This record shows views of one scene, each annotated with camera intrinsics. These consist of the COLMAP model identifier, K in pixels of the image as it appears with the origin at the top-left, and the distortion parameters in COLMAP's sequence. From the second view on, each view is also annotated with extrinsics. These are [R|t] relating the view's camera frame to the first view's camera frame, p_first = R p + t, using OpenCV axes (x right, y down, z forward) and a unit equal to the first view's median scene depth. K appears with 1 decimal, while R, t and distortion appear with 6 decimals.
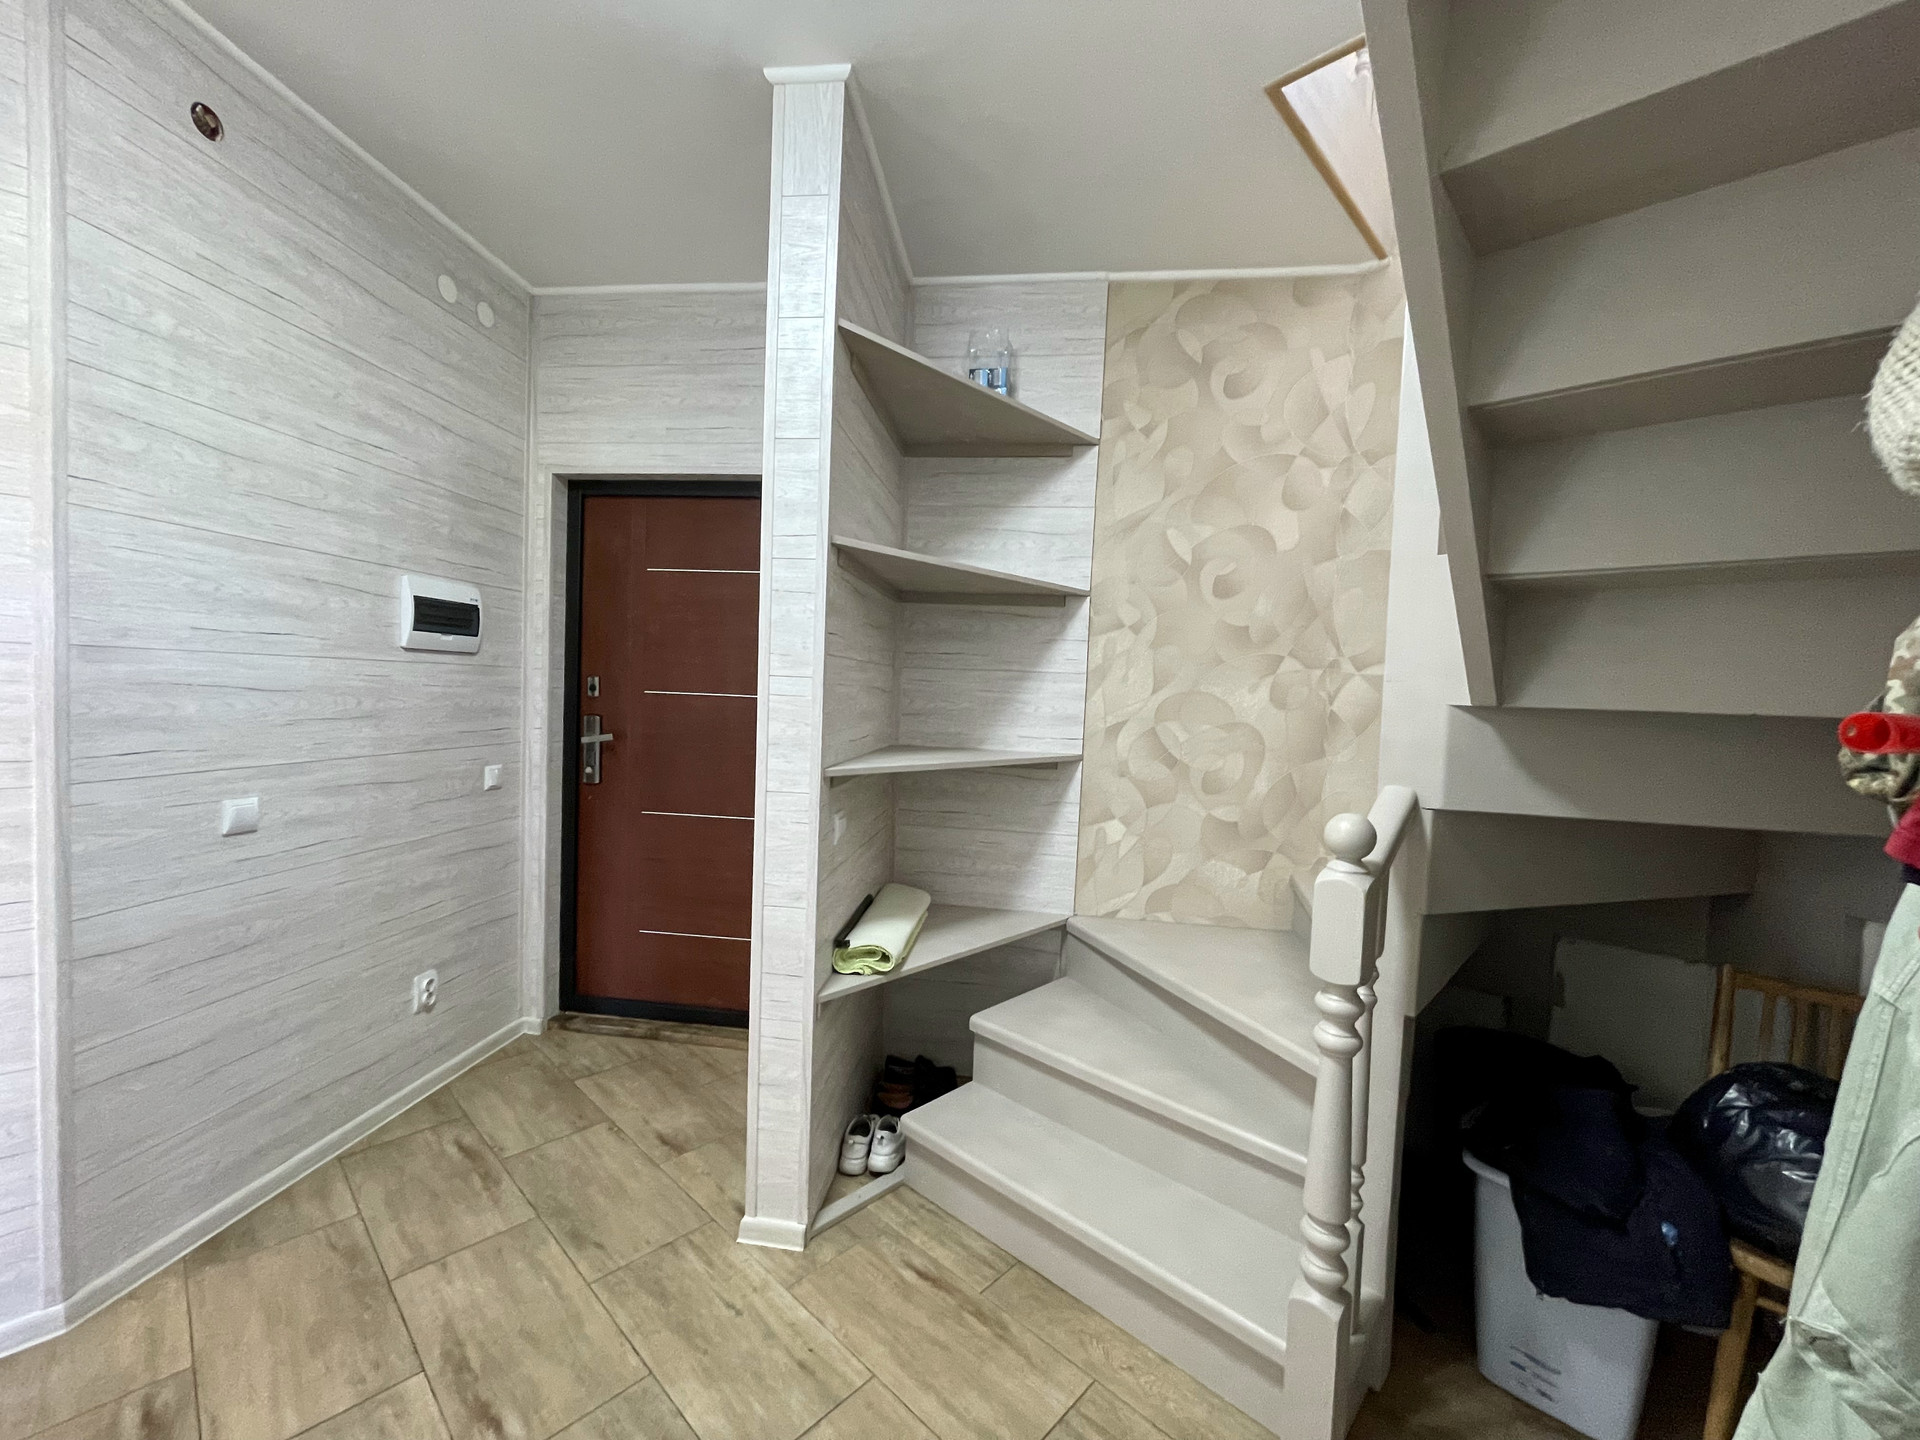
lens RADIAL K [[789.9, 0, 960.1], [0, 789.9, 719.9], [0, 0, 1]] dist [0.002378, 0.000548]
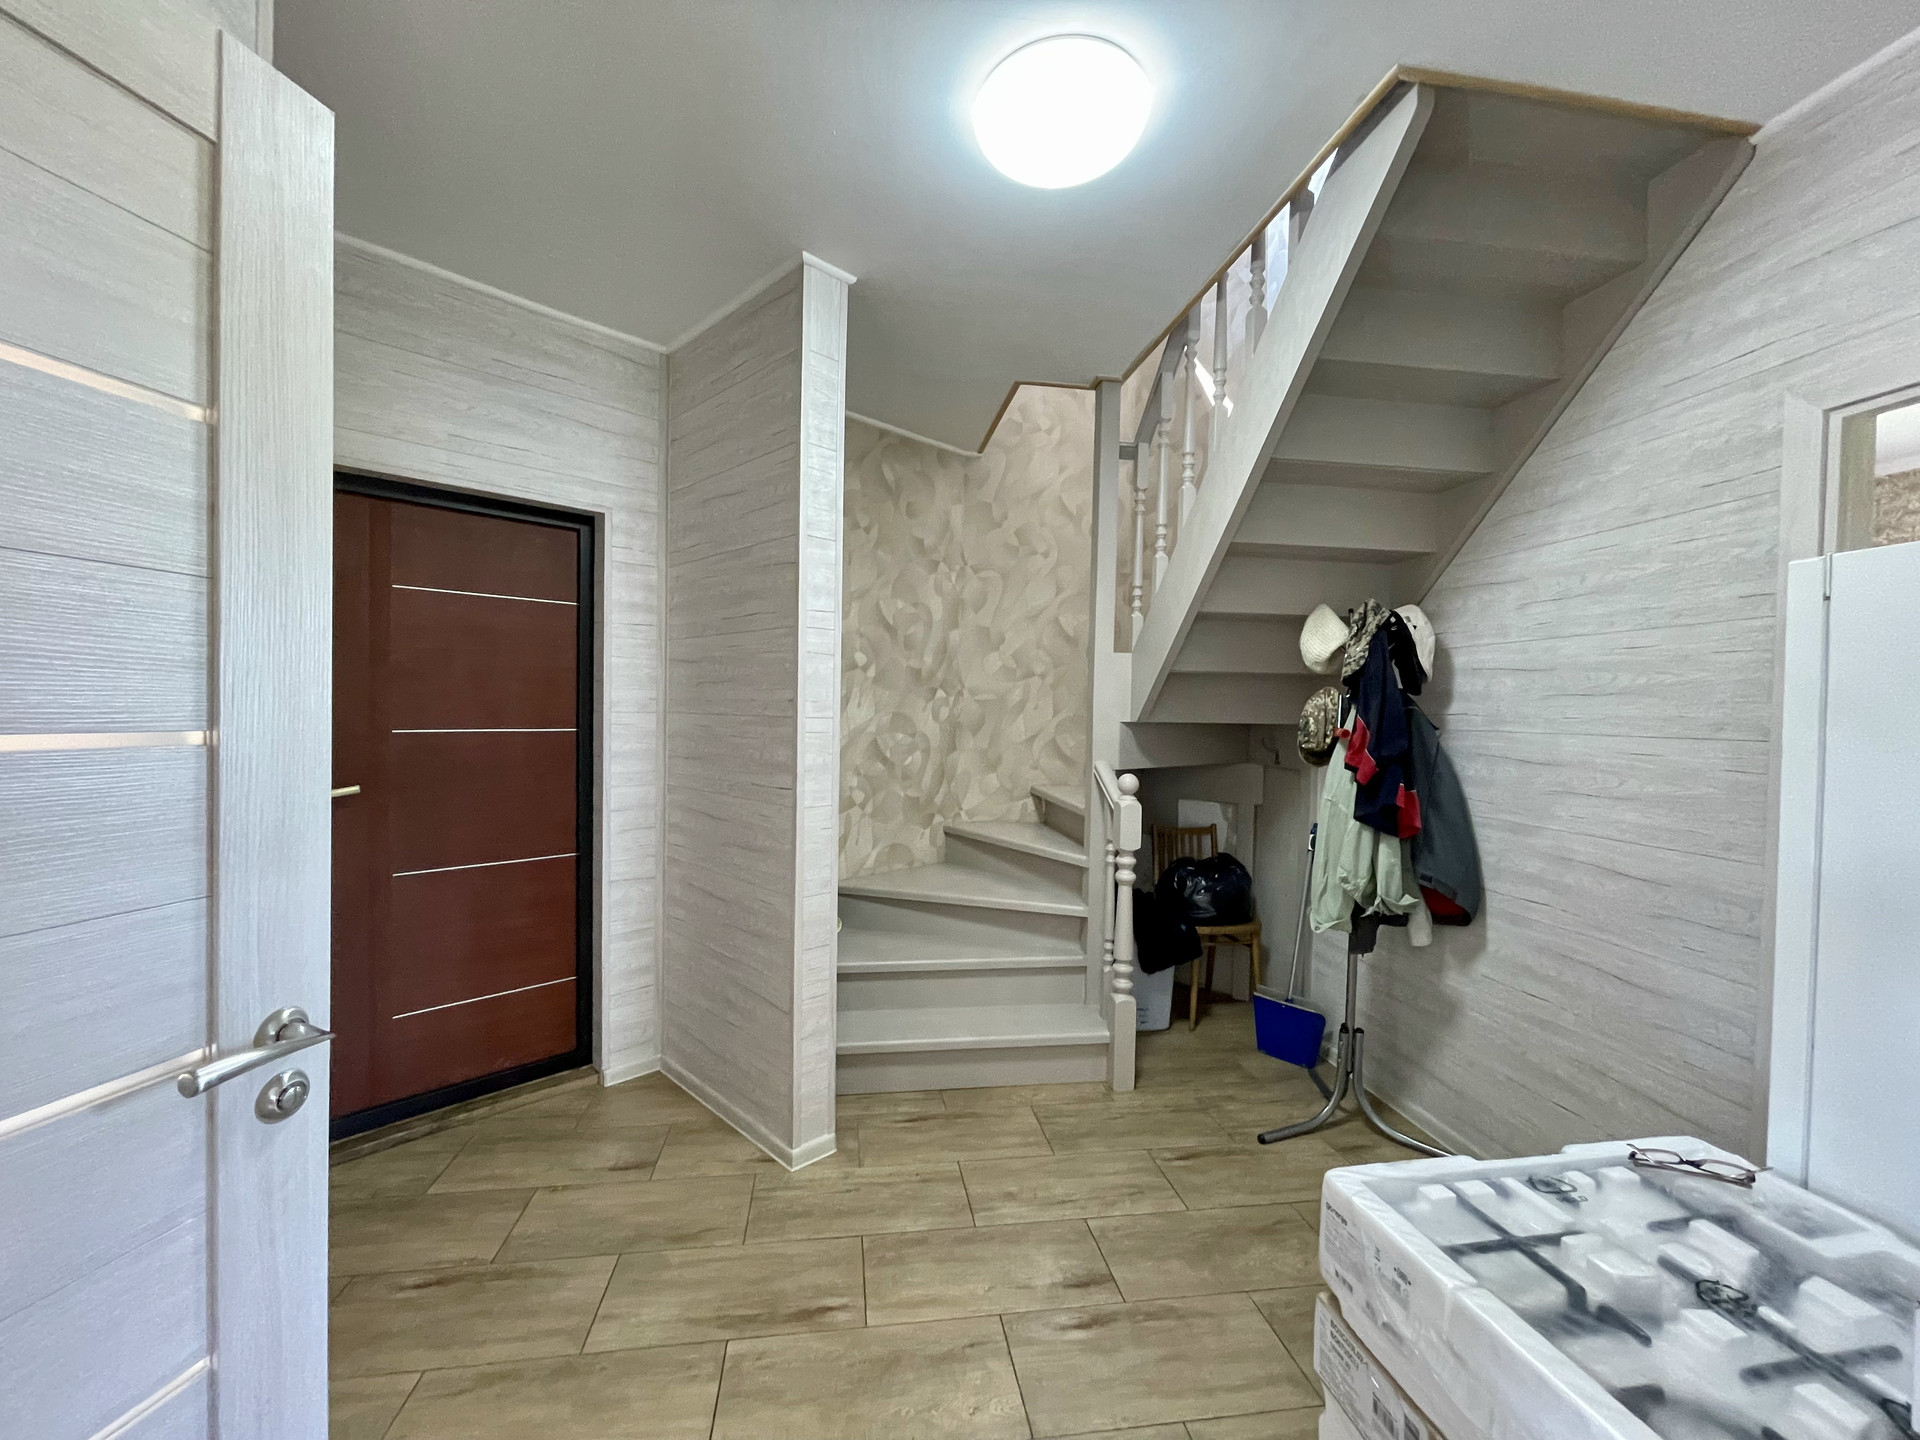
lens RADIAL K [[789.9, 0, 951.6], [0, 789.9, 722.9], [0, 0, 1]] dist [0.002378, 0.000548]
pose [[0.617193, -0.049637, 0.785244, -1.075149], [0.043896, 0.998626, 0.028623, -0.071920], [-0.785586, 0.016803, 0.618524, 0.018369]]
